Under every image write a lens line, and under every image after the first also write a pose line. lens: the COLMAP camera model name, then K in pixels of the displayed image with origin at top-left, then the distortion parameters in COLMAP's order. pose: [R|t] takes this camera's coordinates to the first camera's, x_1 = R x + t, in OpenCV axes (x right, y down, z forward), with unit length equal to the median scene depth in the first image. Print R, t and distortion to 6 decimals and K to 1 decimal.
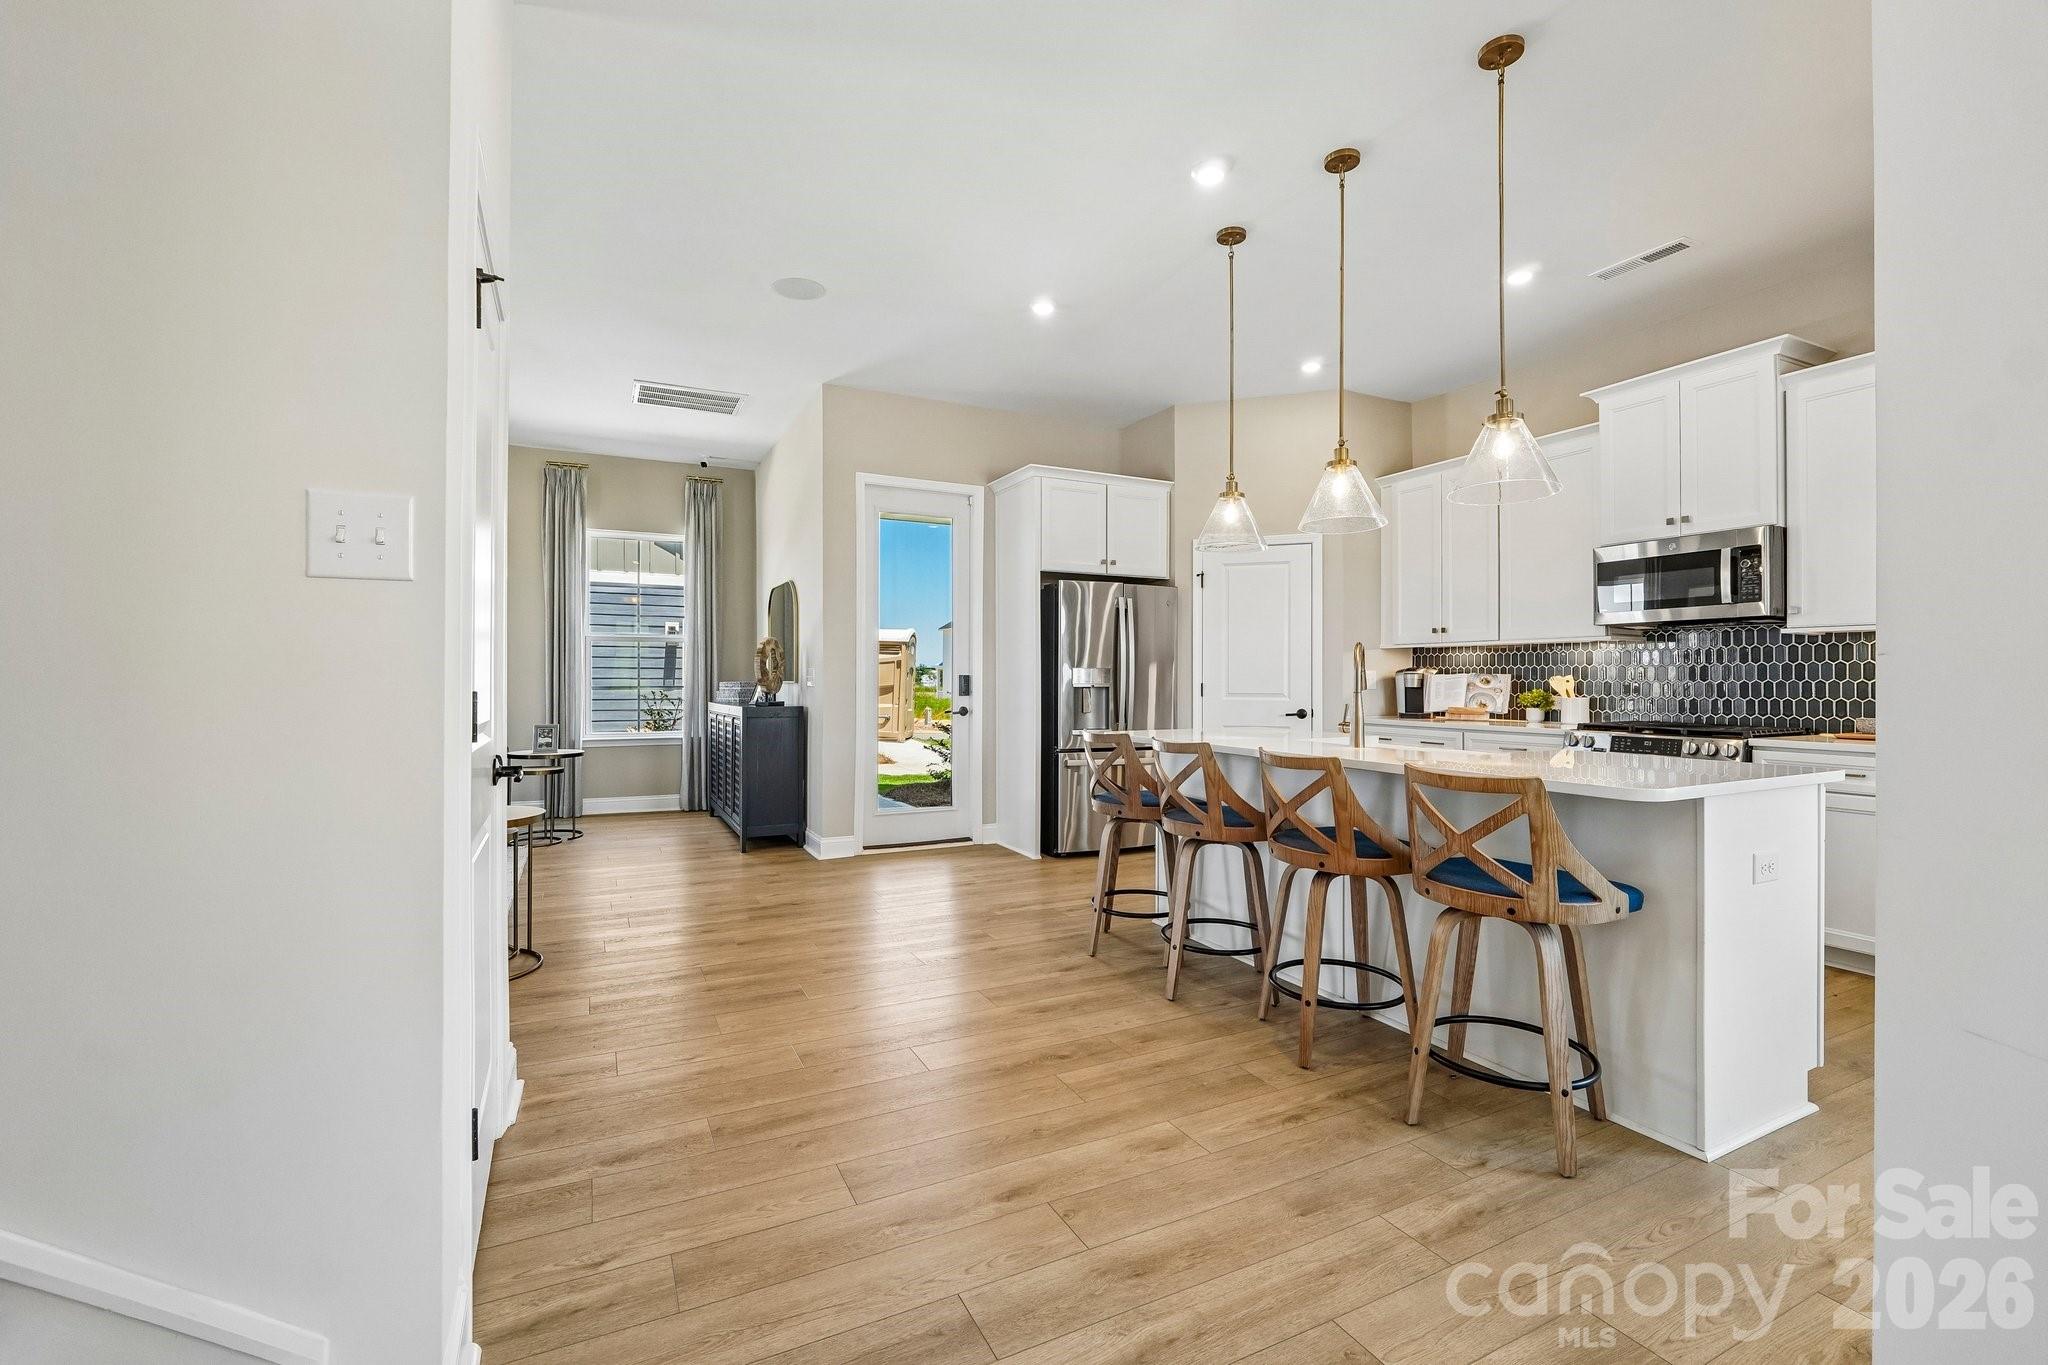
lens RADIAL K [[872.5, 0, 1019.1], [0, 872.5, 675.0], [0, 0, 1]] dist [-0.017244, 0.006515]
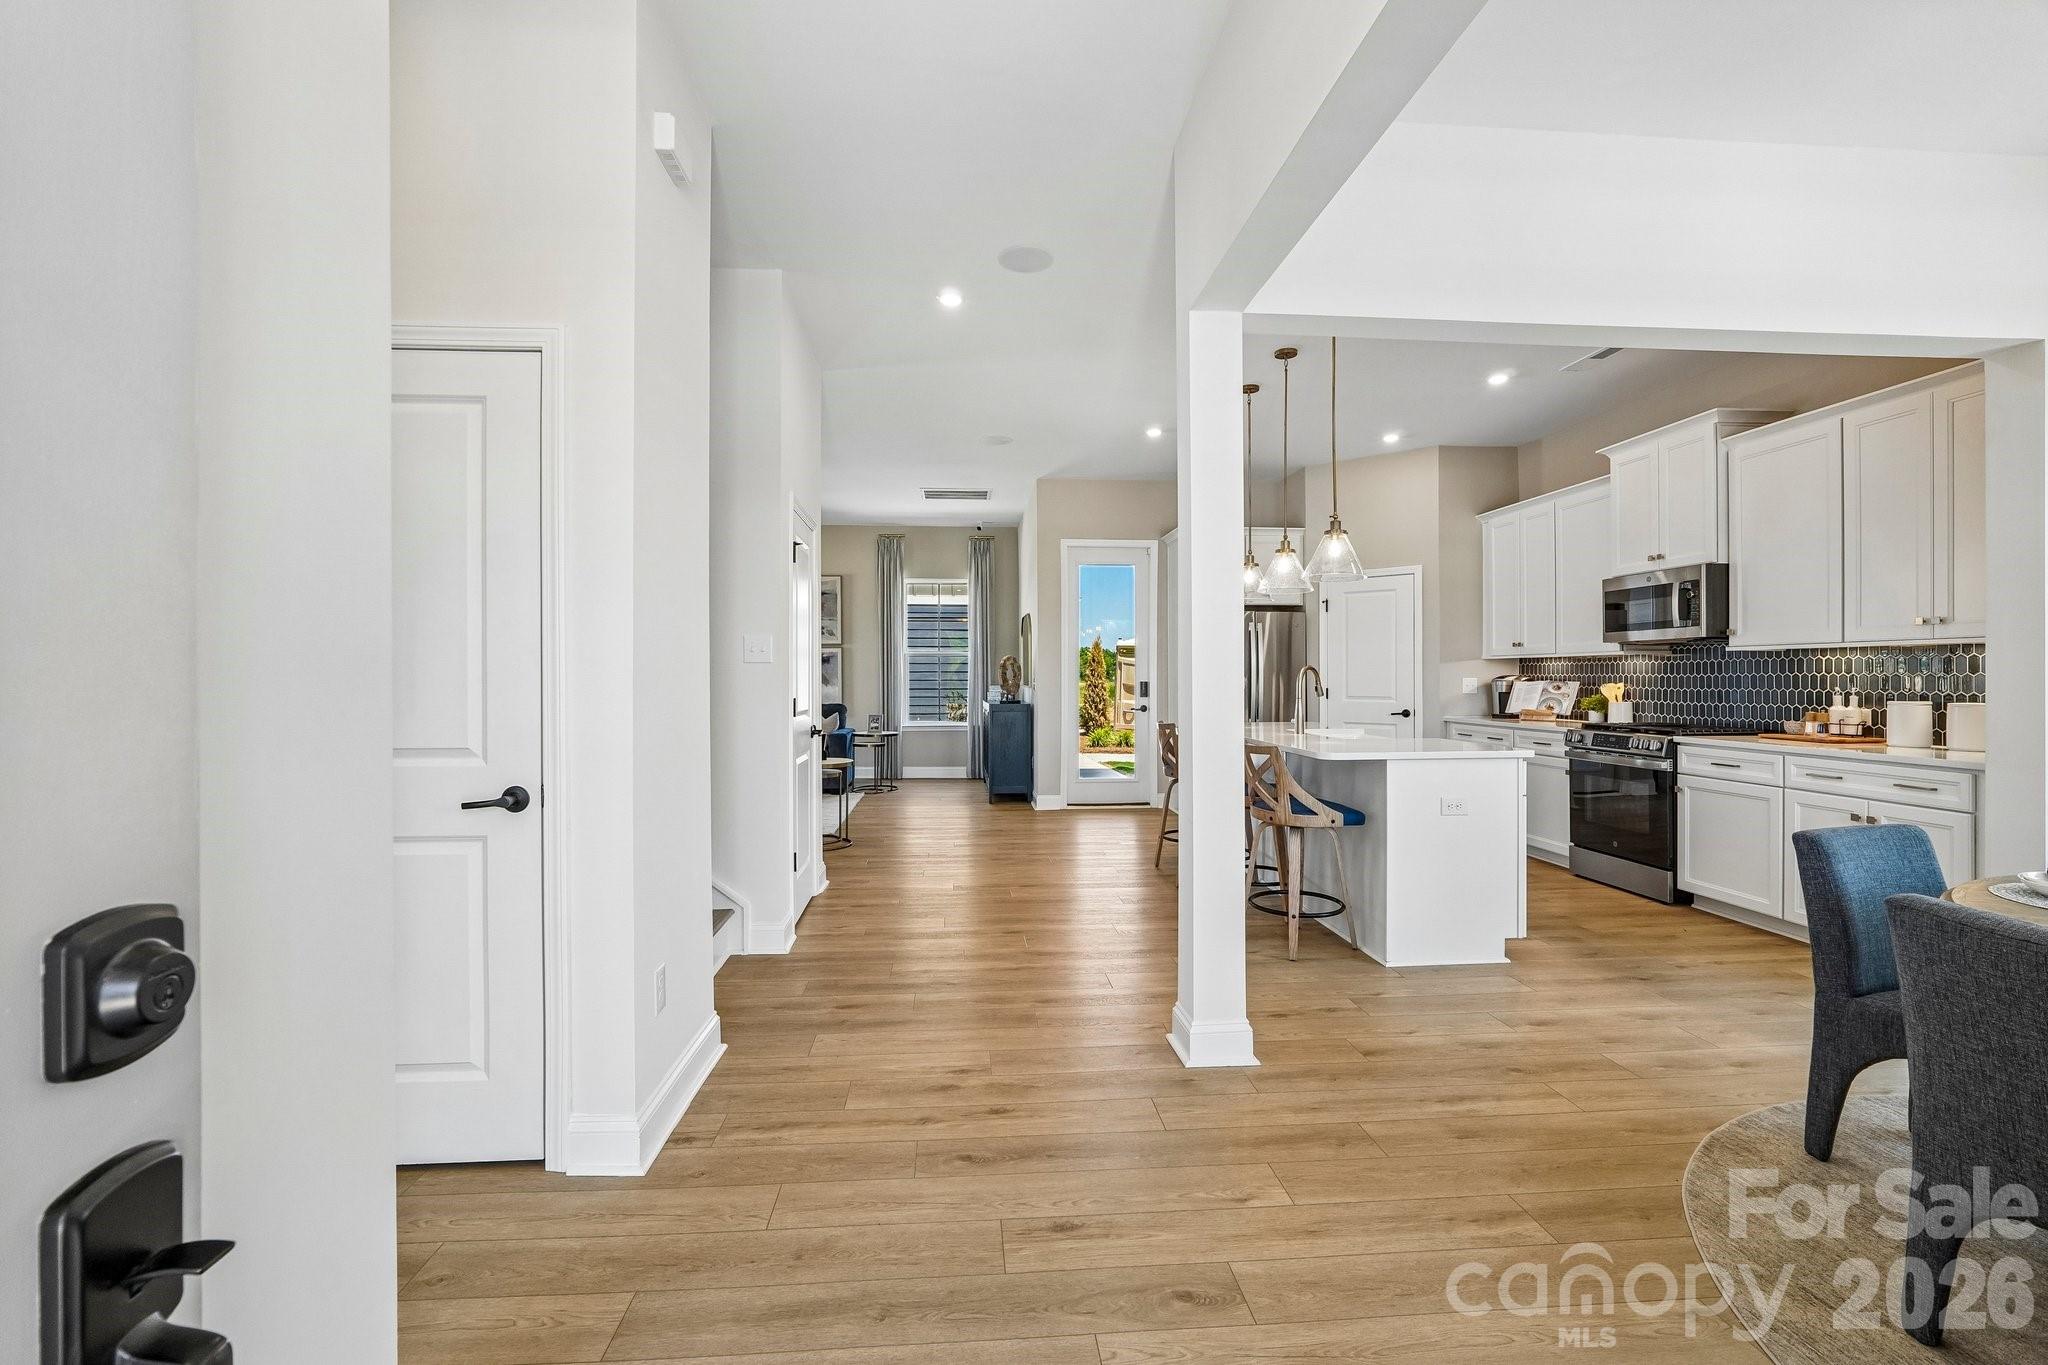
lens RADIAL K [[872.5, 0, 1020.7], [0, 872.5, 675.8], [0, 0, 1]] dist [-0.017244, 0.006515]
pose [[0.926384, -0.003512, -0.376565, 0.312148], [0.004924, 0.999984, 0.002788, -0.015854], [0.376549, -0.004436, 0.926386, -0.369679]]
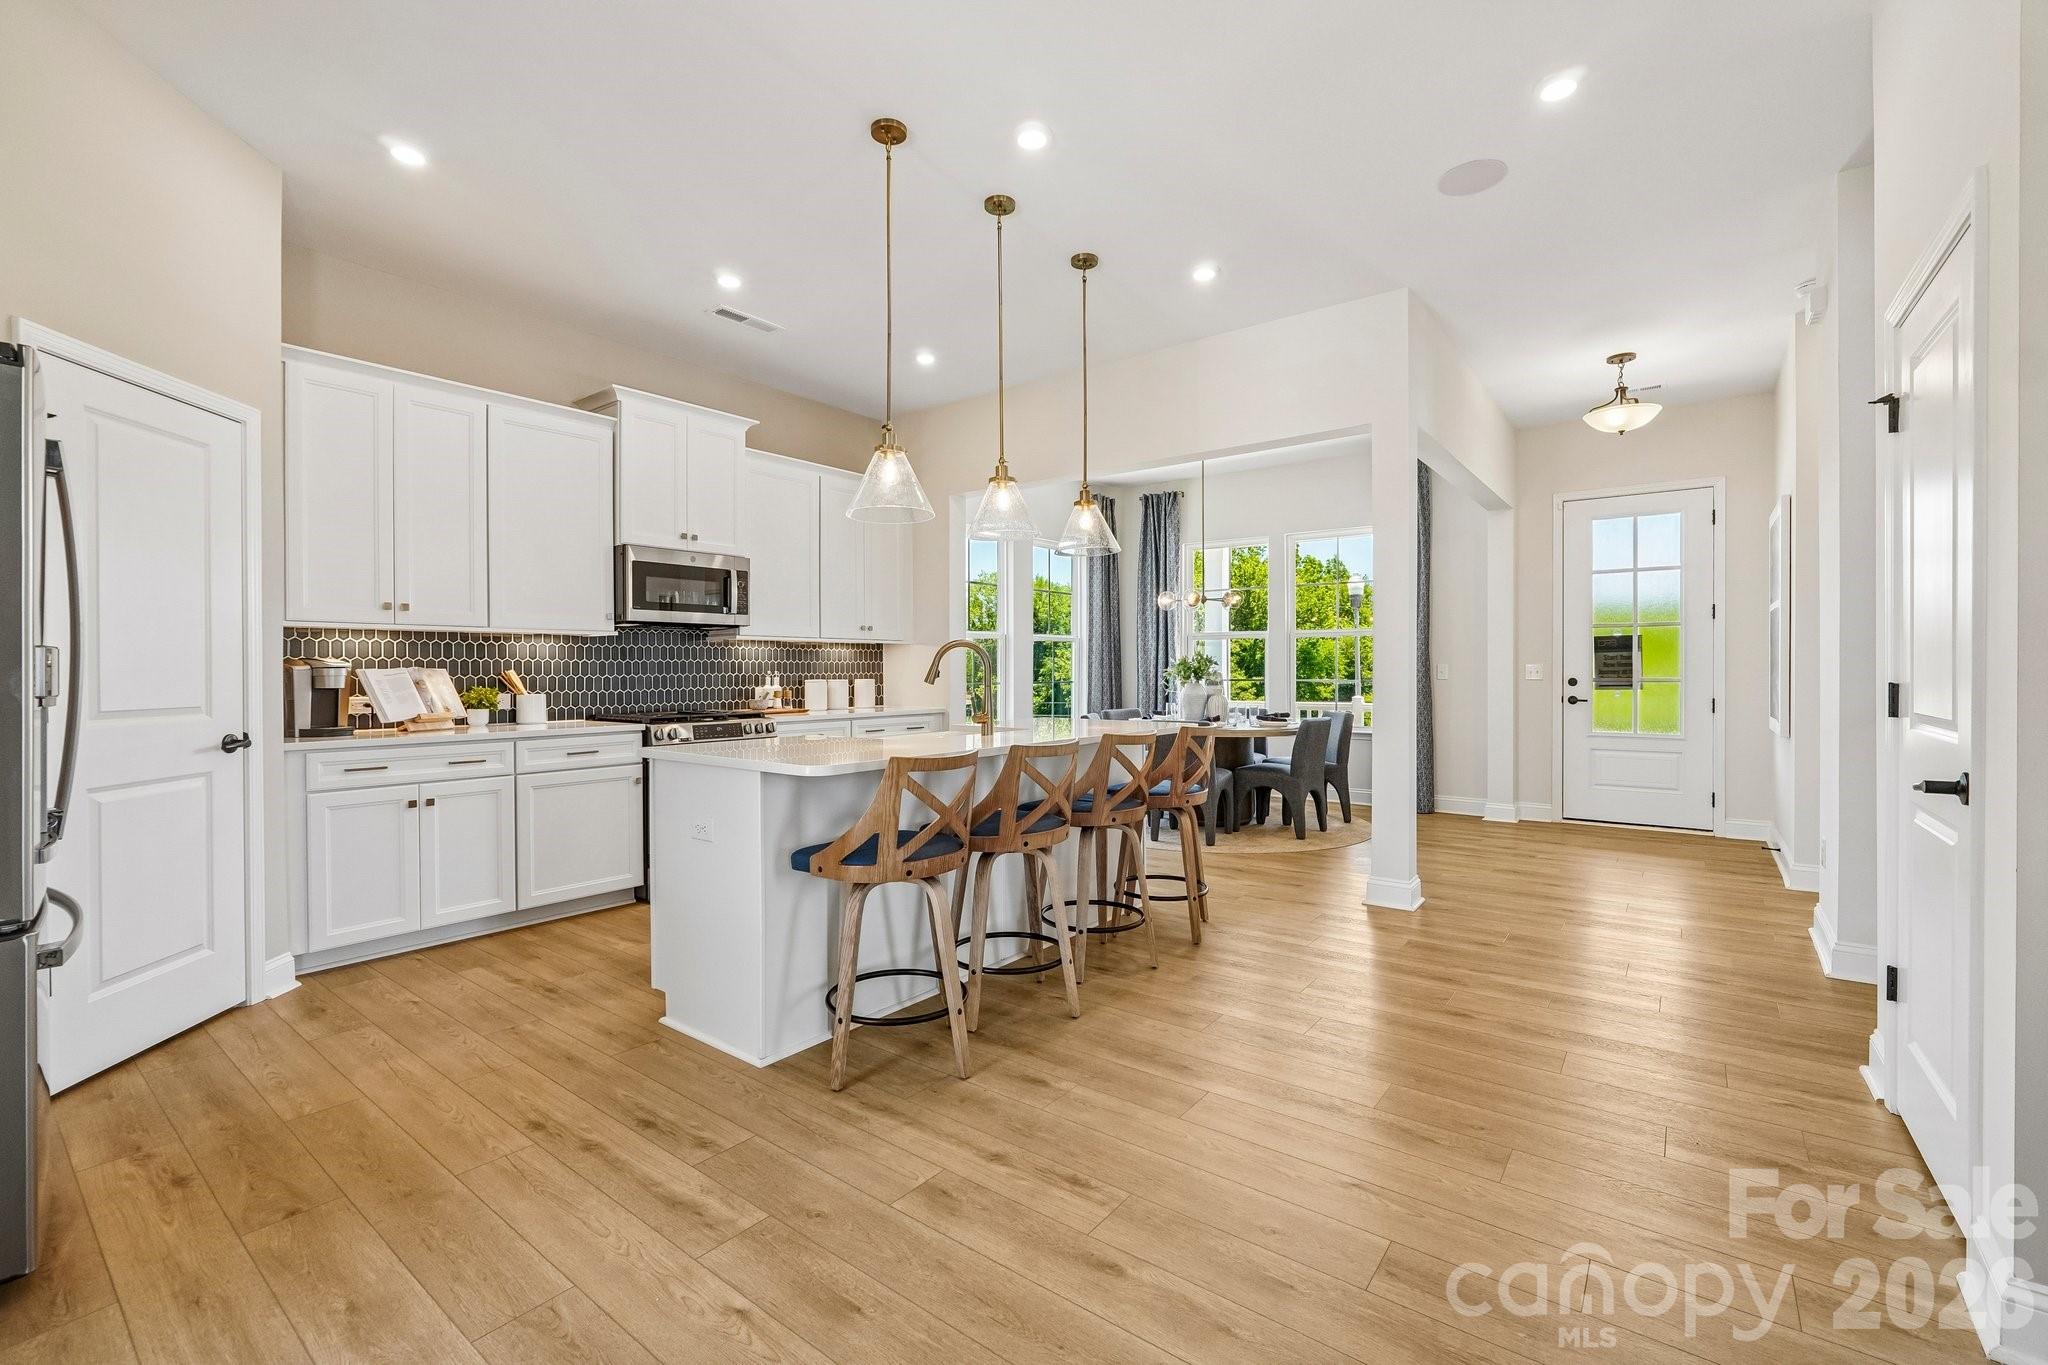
lens RADIAL K [[872.5, 0, 1025.5], [0, 872.5, 677.2], [0, 0, 1]] dist [-0.017244, 0.006515]
pose [[-0.436440, -0.007493, 0.899702, -0.386772], [-0.000825, 0.999968, 0.007928, -0.000025], [-0.899733, 0.002718, -0.436432, 0.878327]]
